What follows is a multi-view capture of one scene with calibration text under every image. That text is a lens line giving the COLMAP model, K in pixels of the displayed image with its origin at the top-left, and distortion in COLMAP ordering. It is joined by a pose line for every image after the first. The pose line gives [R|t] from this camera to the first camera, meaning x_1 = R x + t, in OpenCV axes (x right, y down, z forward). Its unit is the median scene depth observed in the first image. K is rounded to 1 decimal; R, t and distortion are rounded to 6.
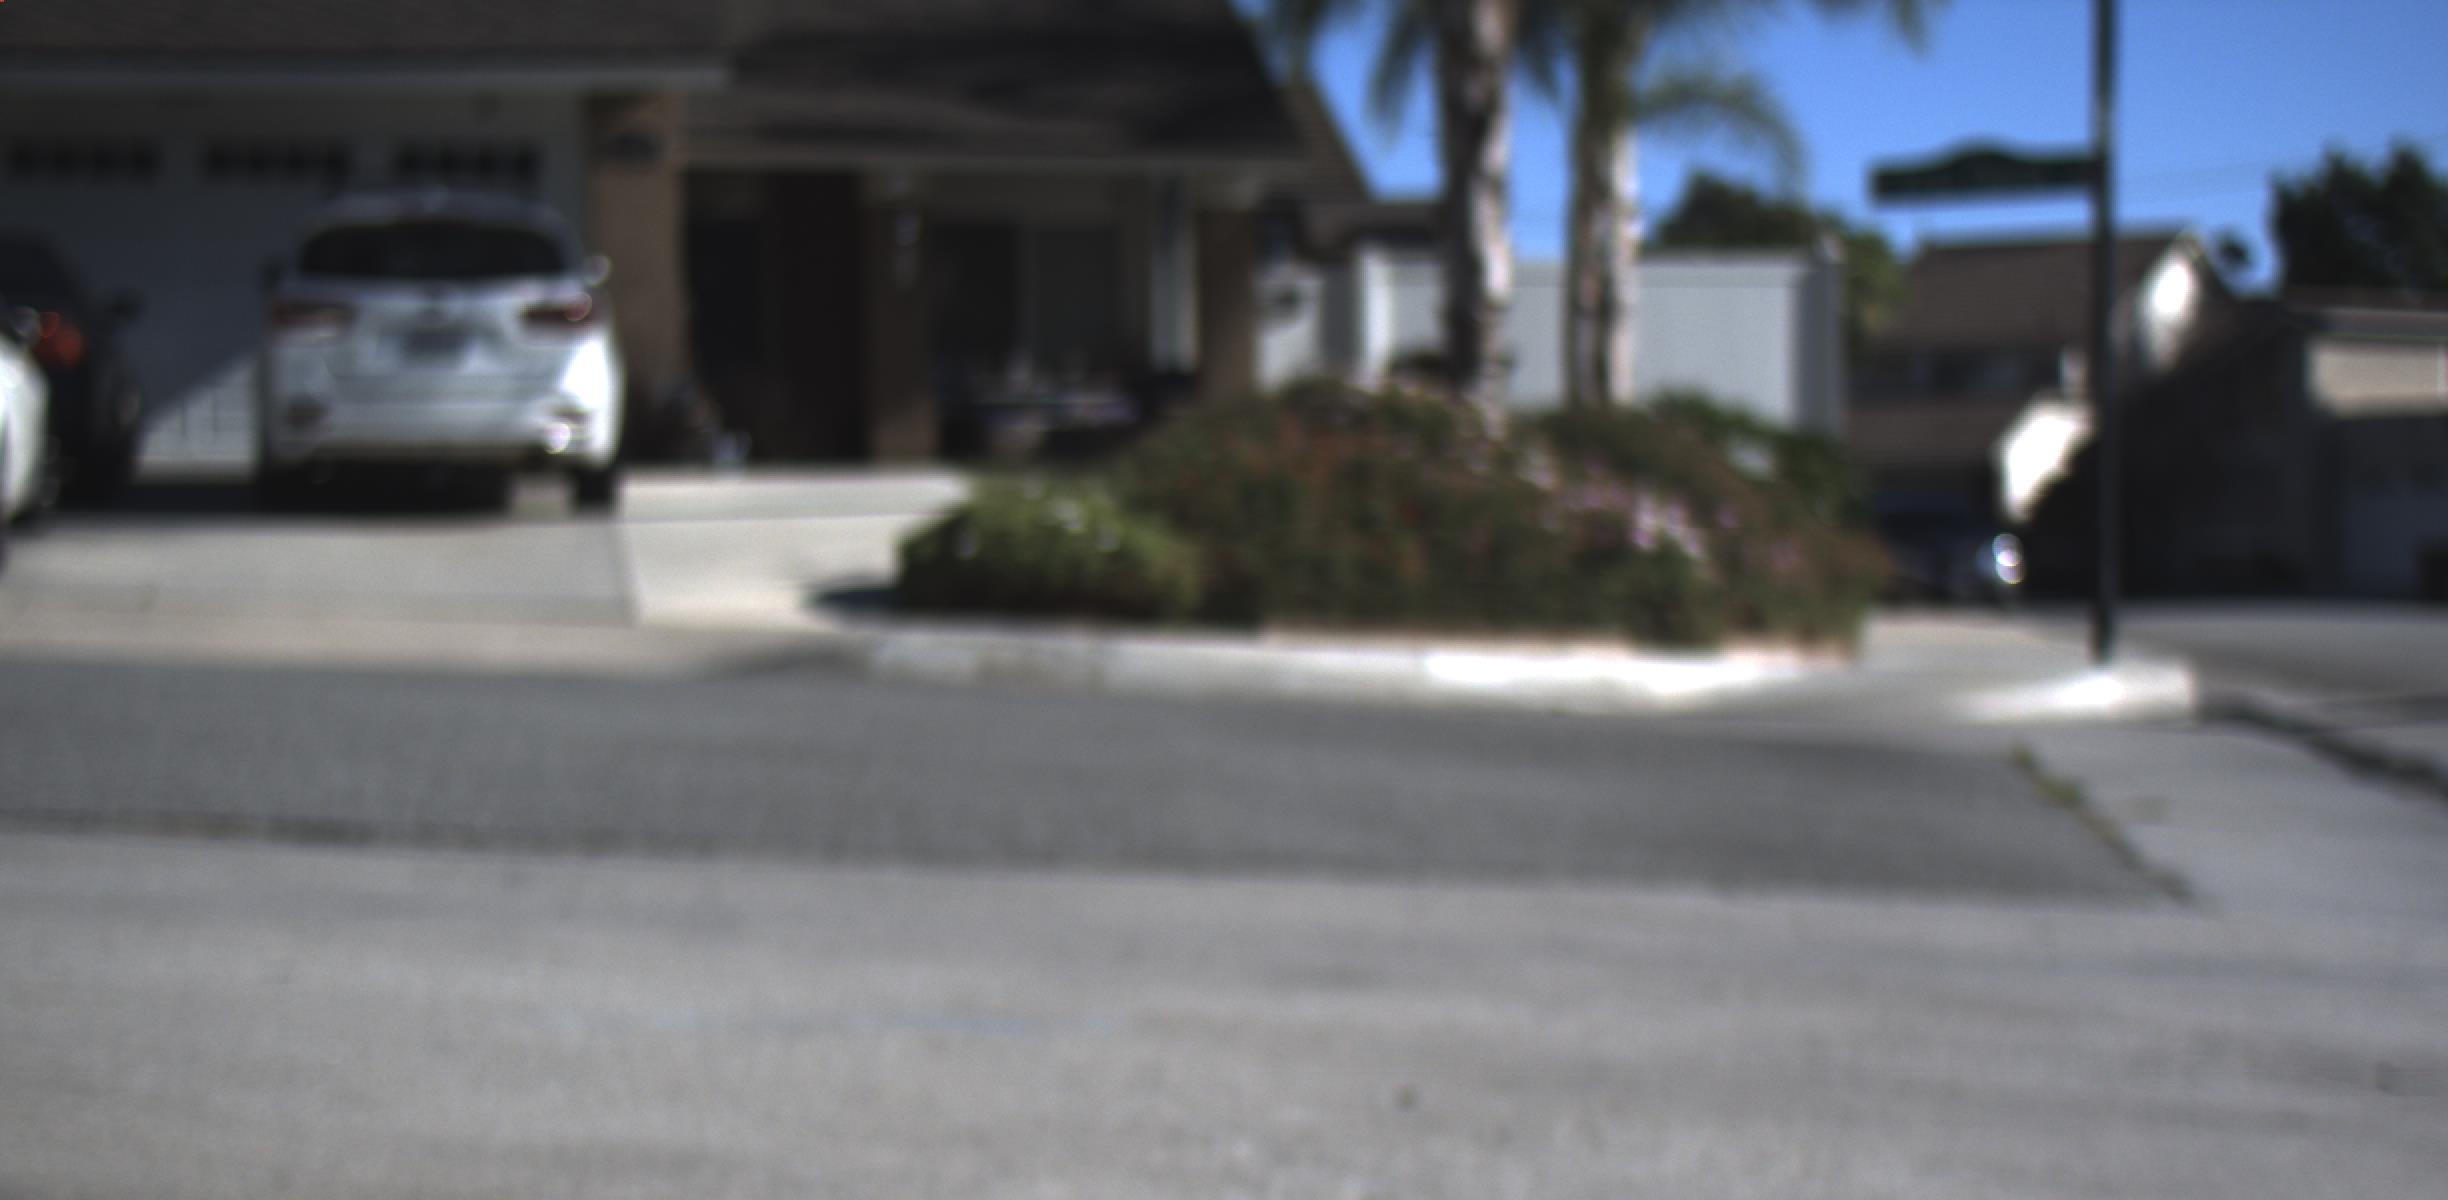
lens RADIAL K [[4474.3, 0, 1226.6], [0, 4474.3, 697.9], [0, 0, 1]] dist [-0.026175, 0.029048]
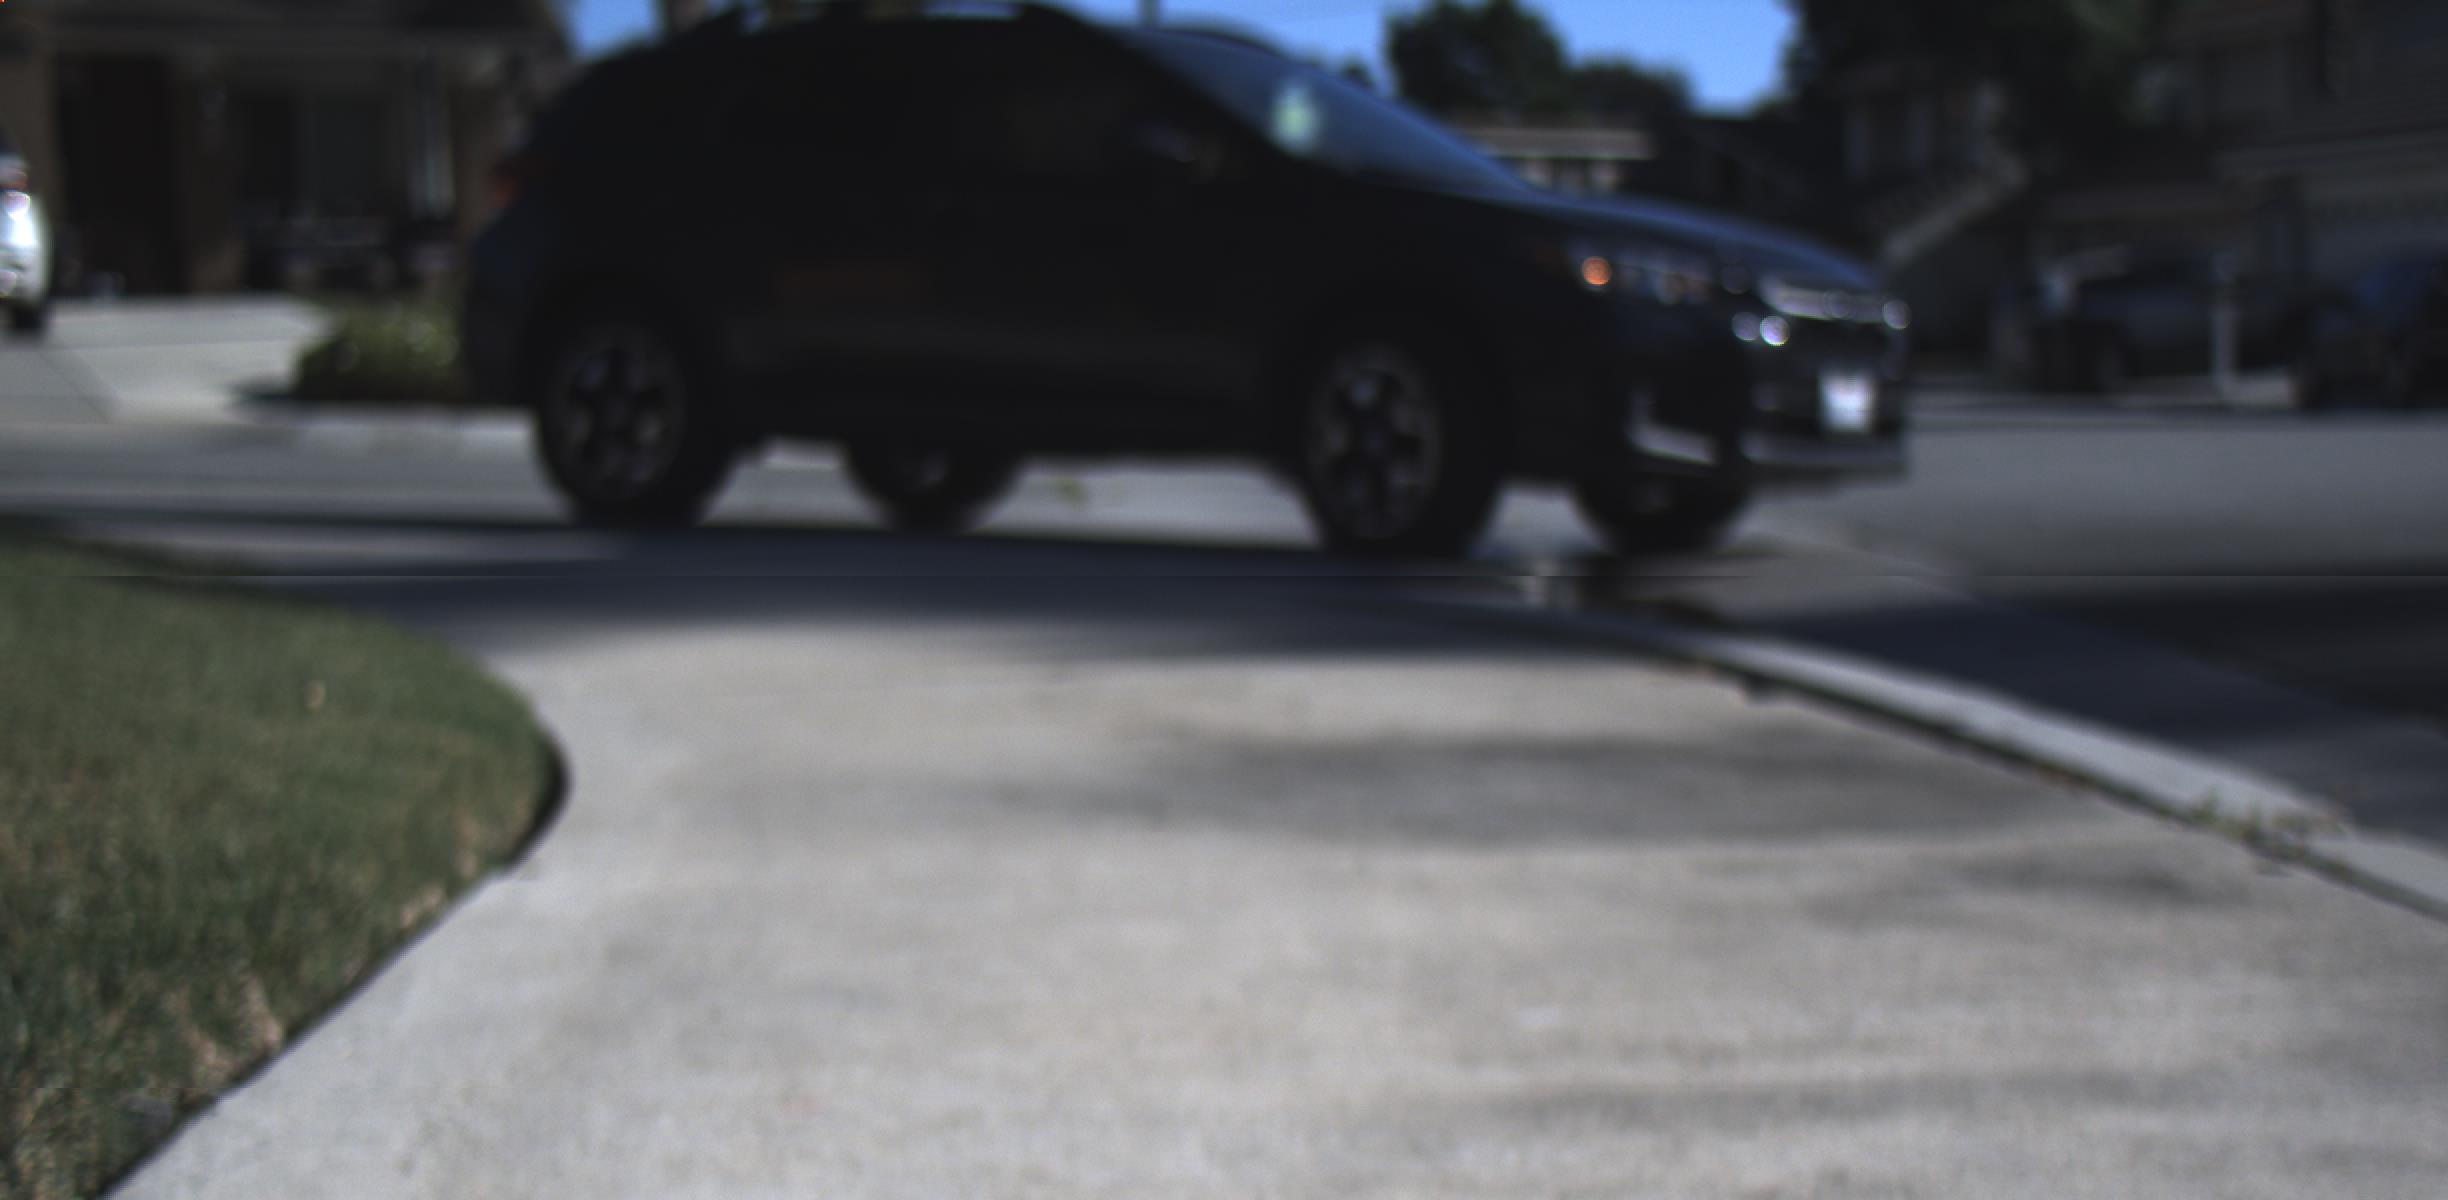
lens RADIAL K [[4411.7, 0, 1223.9], [0, 4411.7, 601.0], [0, 0, 1]] dist [-0.002074, 0.209220]
pose [[0.983305, -0.026296, 0.180055, -0.026568], [0.022307, 0.999460, 0.024144, 0.011045], [-0.180593, -0.019724, 0.983360, -0.304992]]
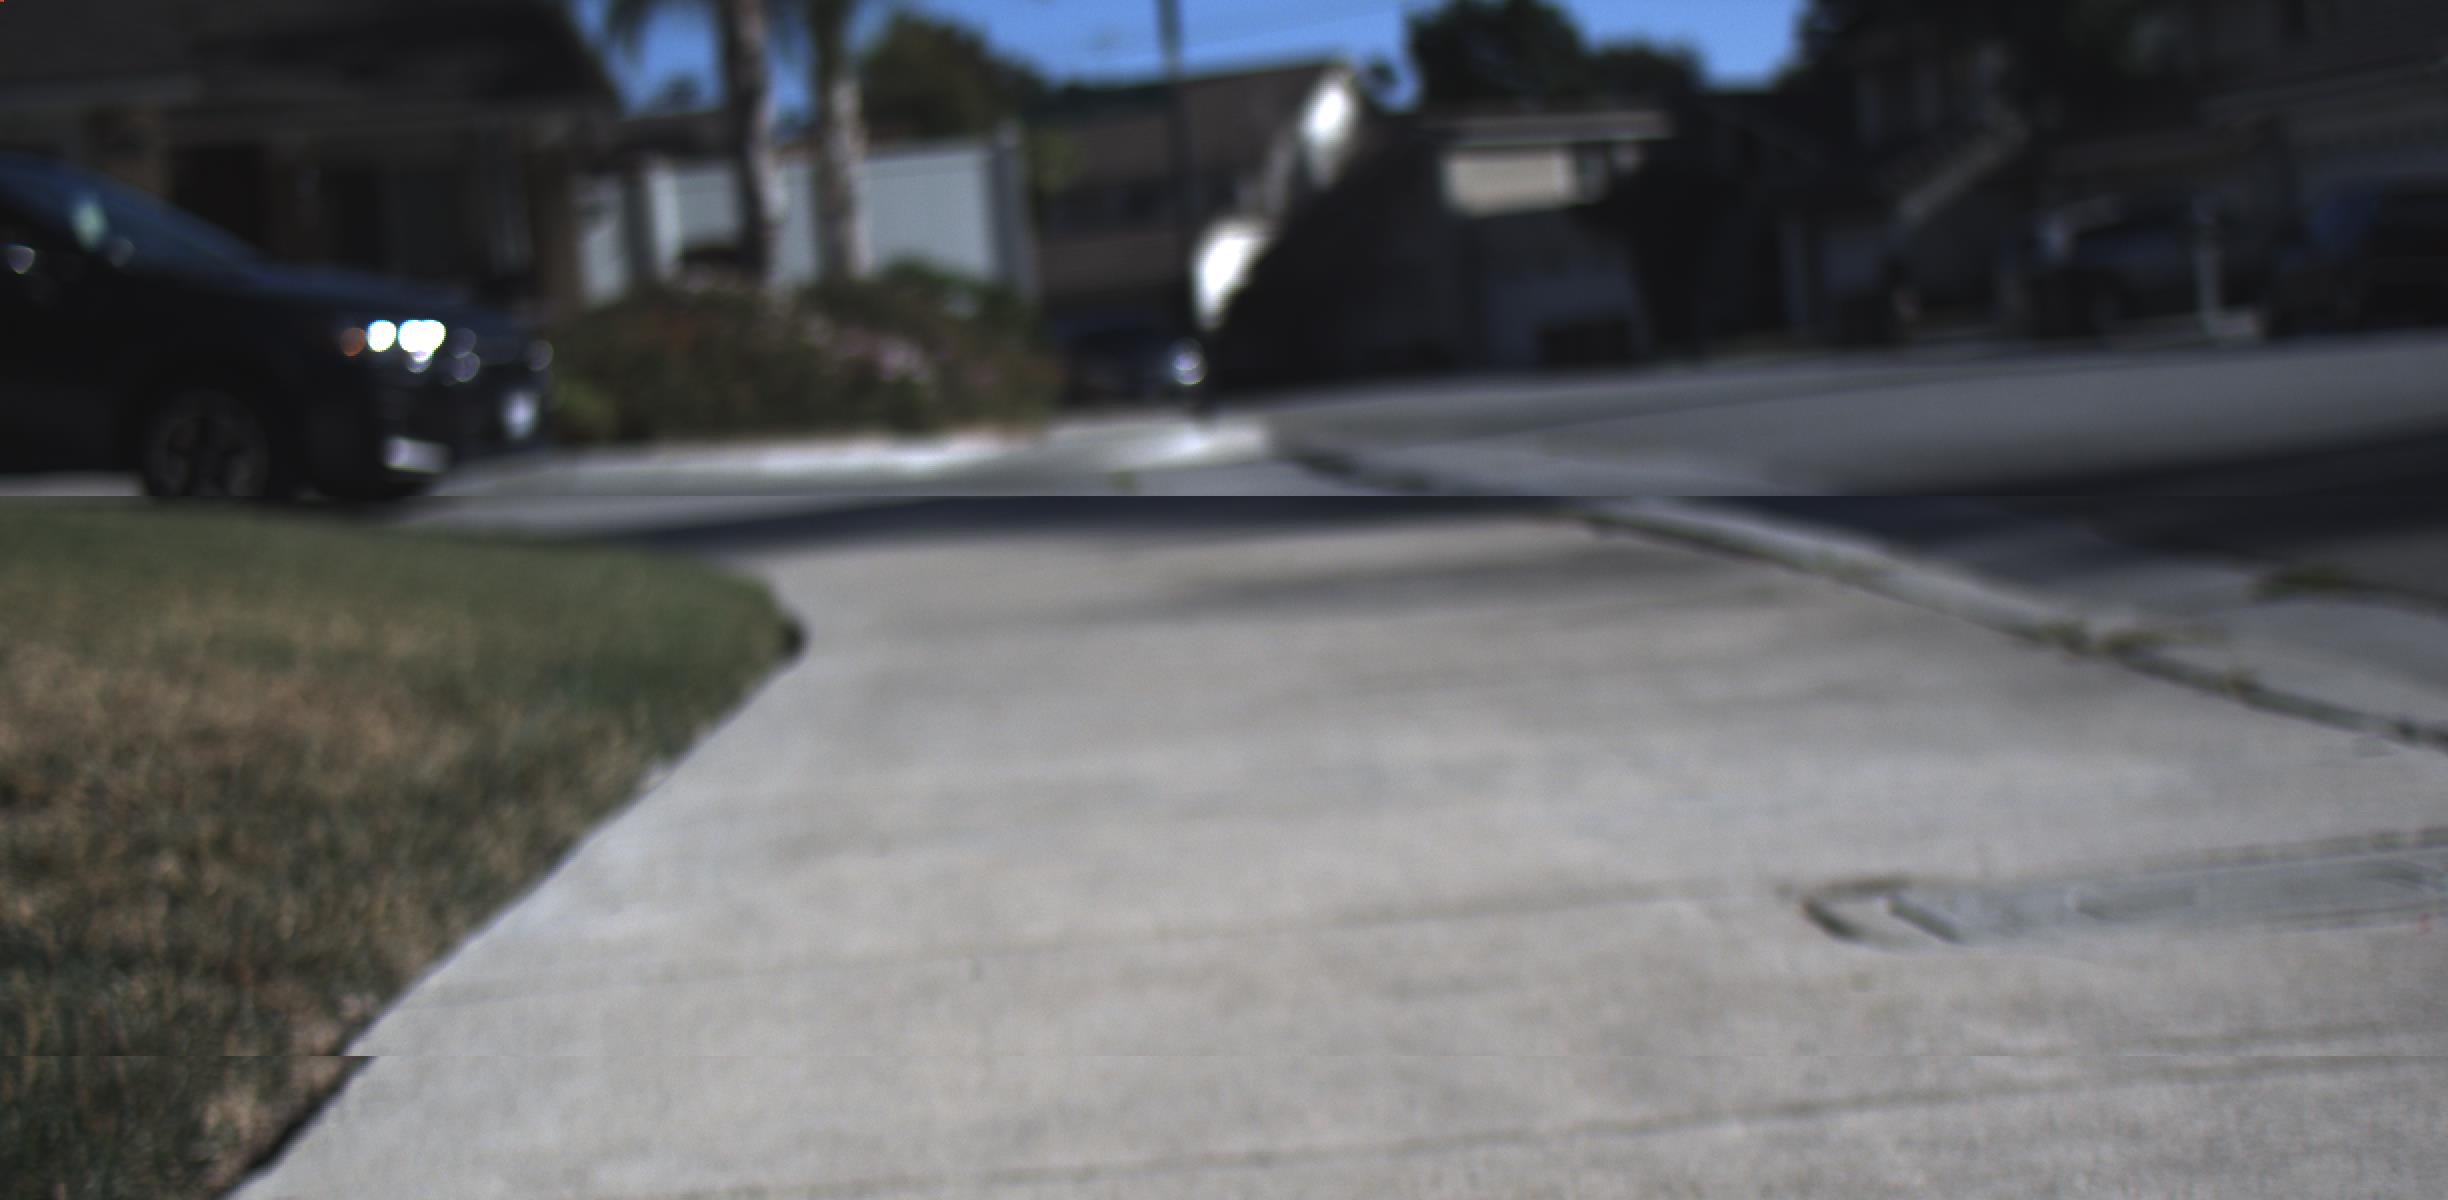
lens RADIAL K [[4378.7, 0, 1231.2], [0, 4378.7, 603.5], [0, 0, 1]] dist [0.009191, 0.111838]
pose [[0.981822, -0.089644, 0.167303, -0.039887], [0.086795, 0.995930, 0.024275, 0.014211], [-0.168799, -0.009313, 0.985607, -0.399775]]
